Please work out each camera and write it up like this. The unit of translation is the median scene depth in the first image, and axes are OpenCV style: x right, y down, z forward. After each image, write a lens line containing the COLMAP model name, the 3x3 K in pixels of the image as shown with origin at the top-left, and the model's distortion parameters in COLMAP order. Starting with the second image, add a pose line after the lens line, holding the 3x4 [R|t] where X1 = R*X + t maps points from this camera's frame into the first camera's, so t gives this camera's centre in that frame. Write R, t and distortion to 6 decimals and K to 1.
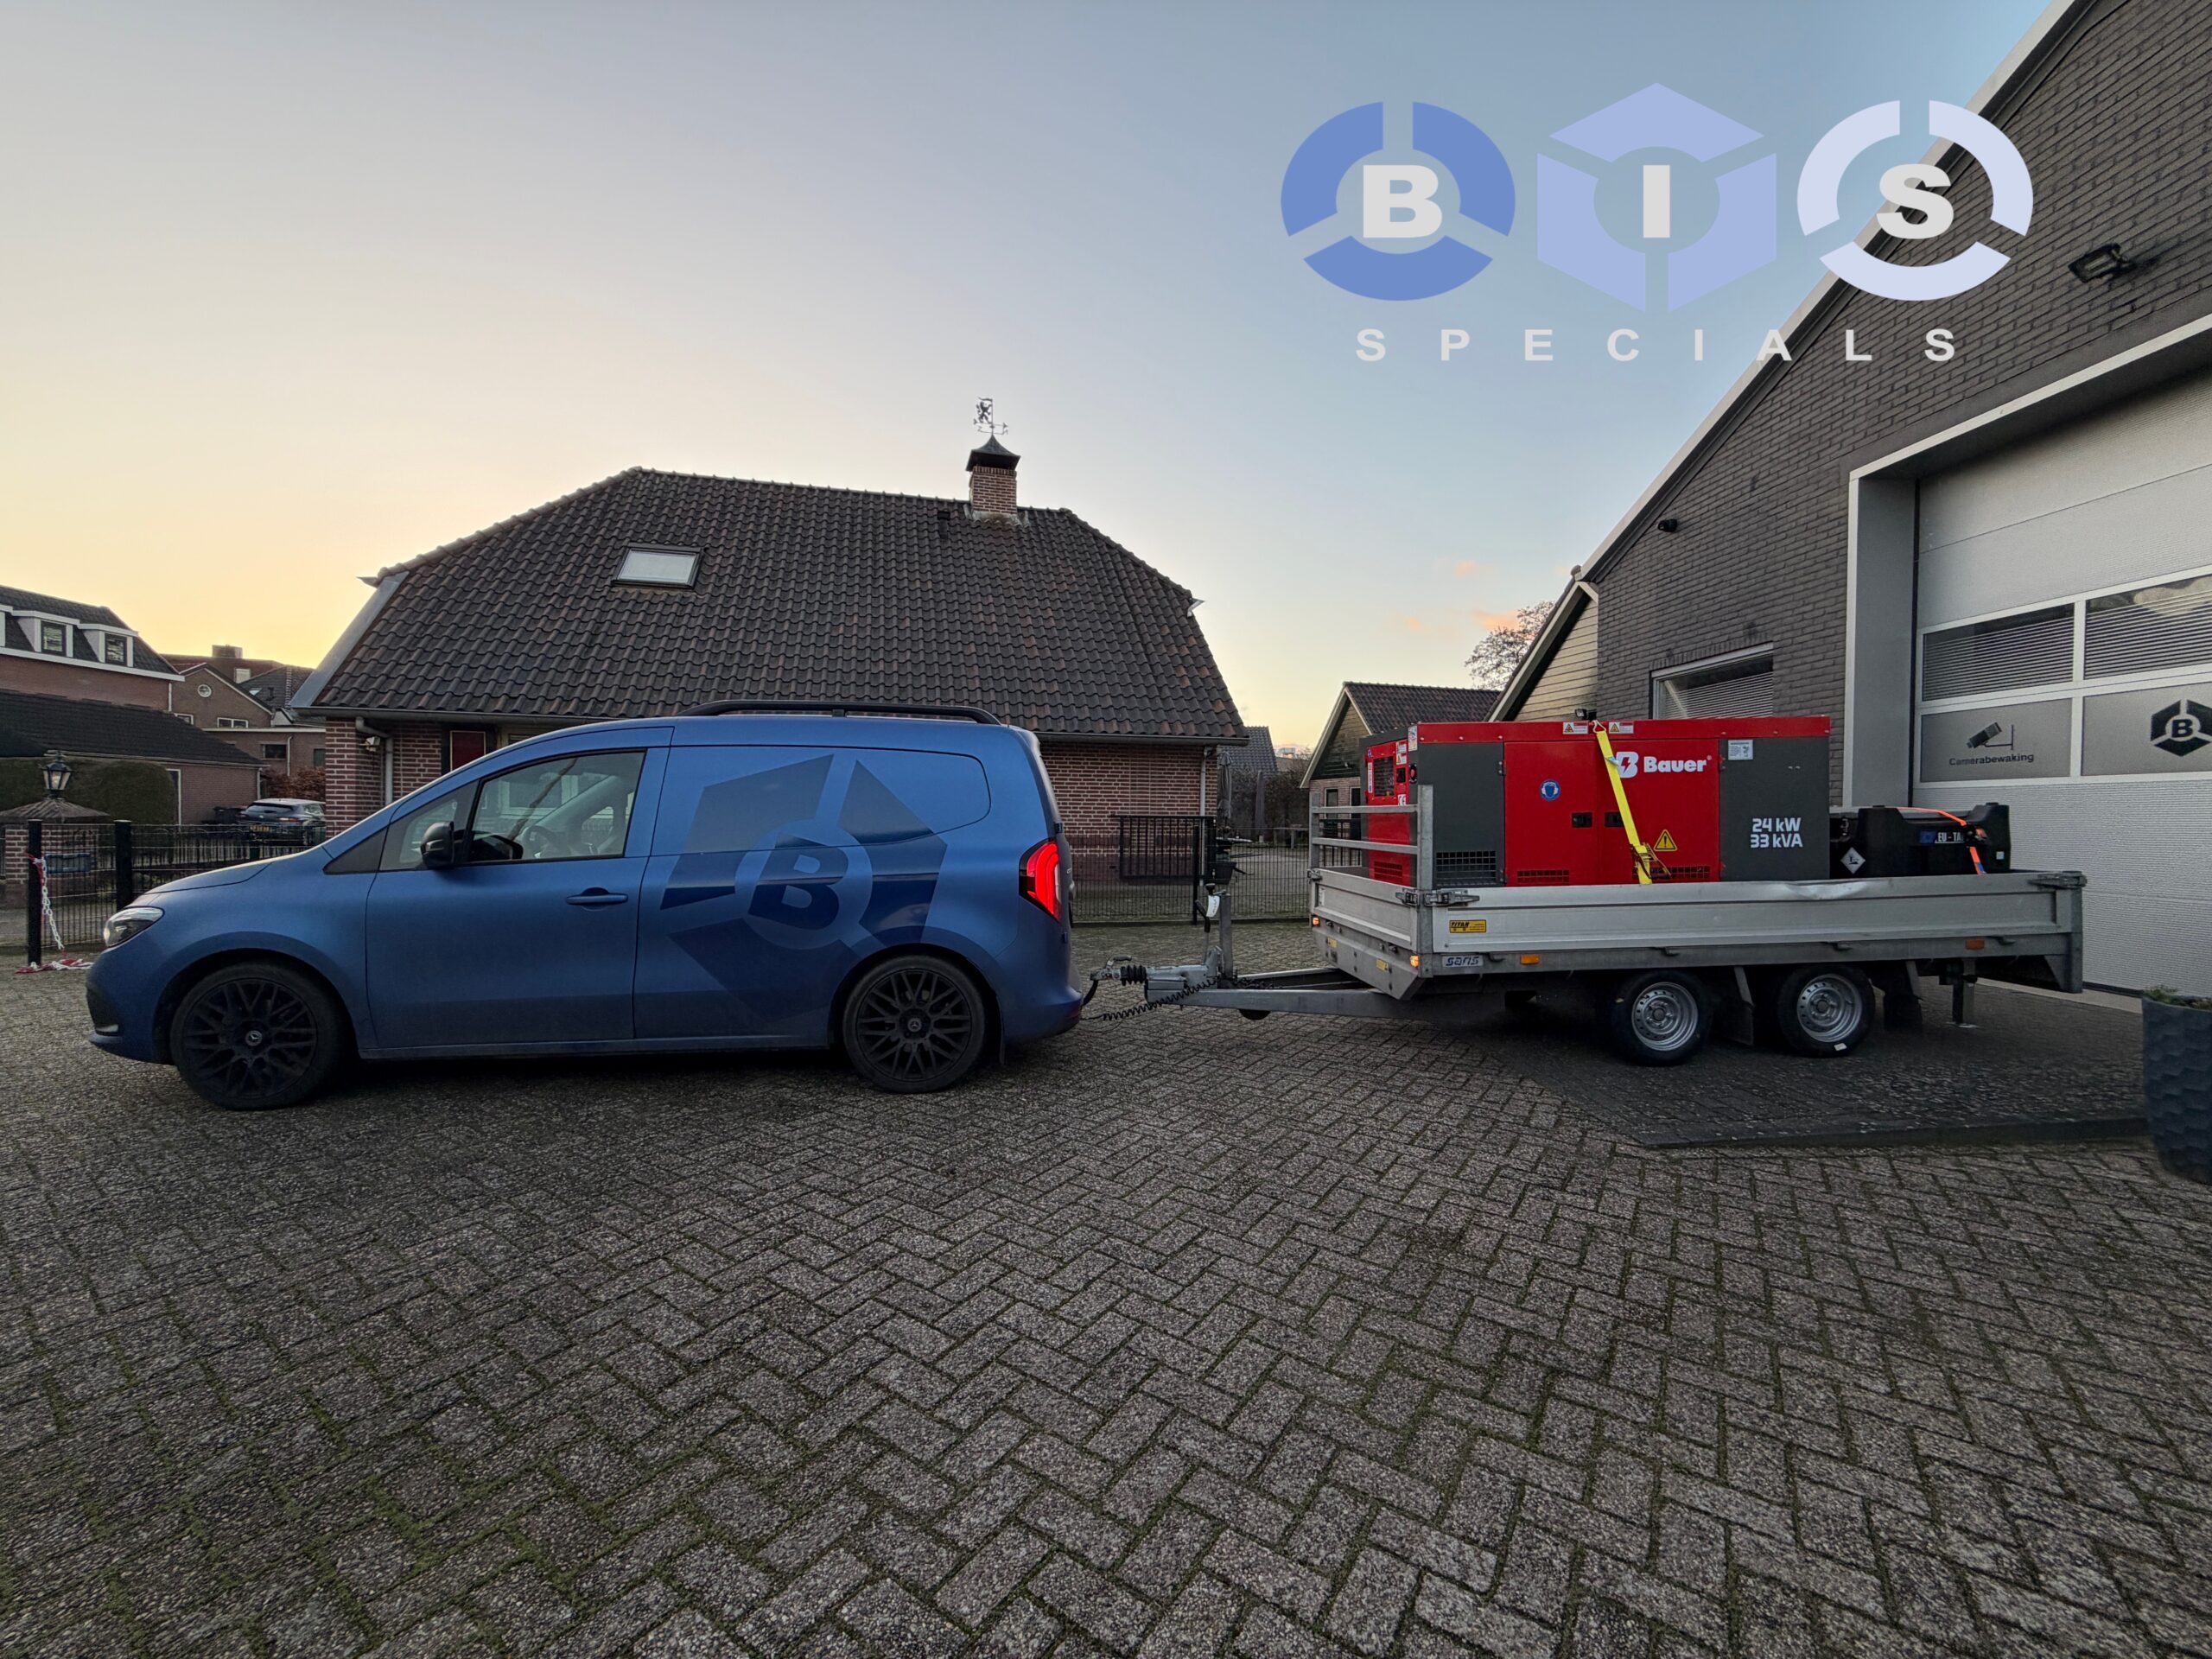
lens RADIAL K [[877.5, 0, 1111.2], [0, 877.5, 824.8], [0, 0, 1]] dist [-0.007513, -0.000537]
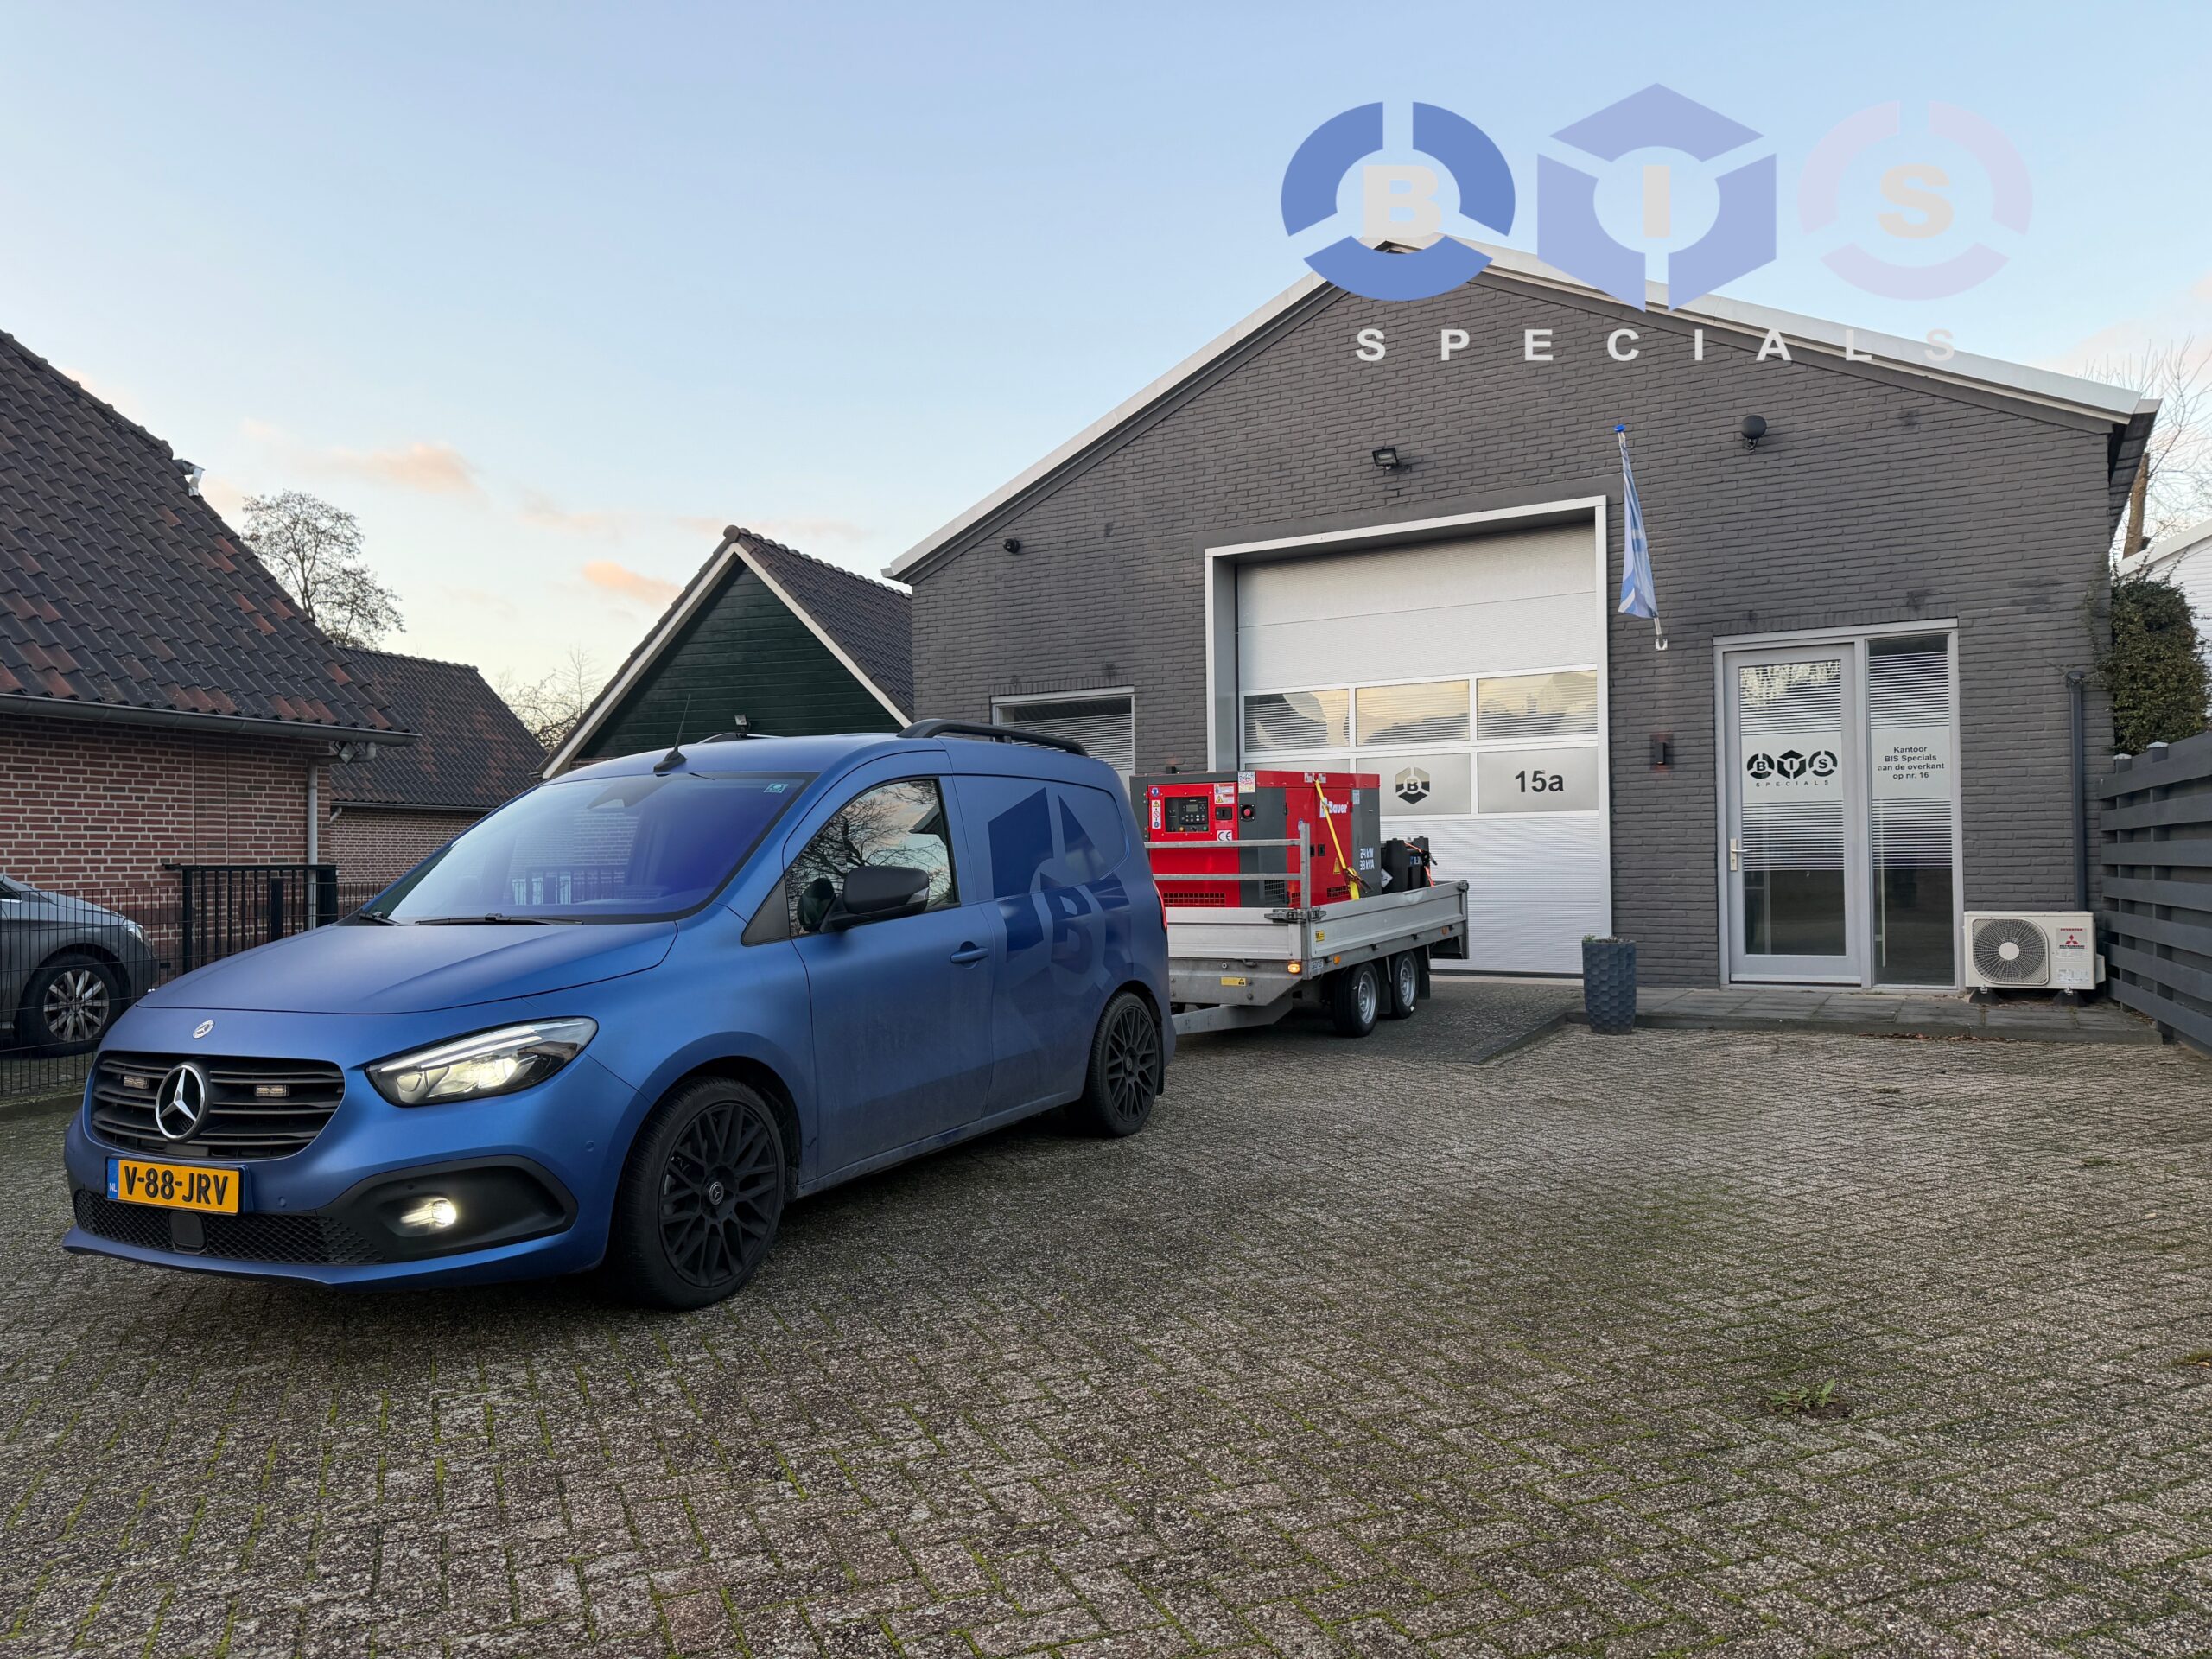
lens RADIAL K [[1531.8, 0, 1097.2], [0, 1531.8, 830.9], [0, 0, 1]] dist [0.001227, -0.016299]
pose [[0.536280, 0.000296, 0.844040, -1.460885], [0.026468, 0.999502, -0.017167, -0.005039], [-0.843625, 0.031546, 0.536005, 0.083592]]
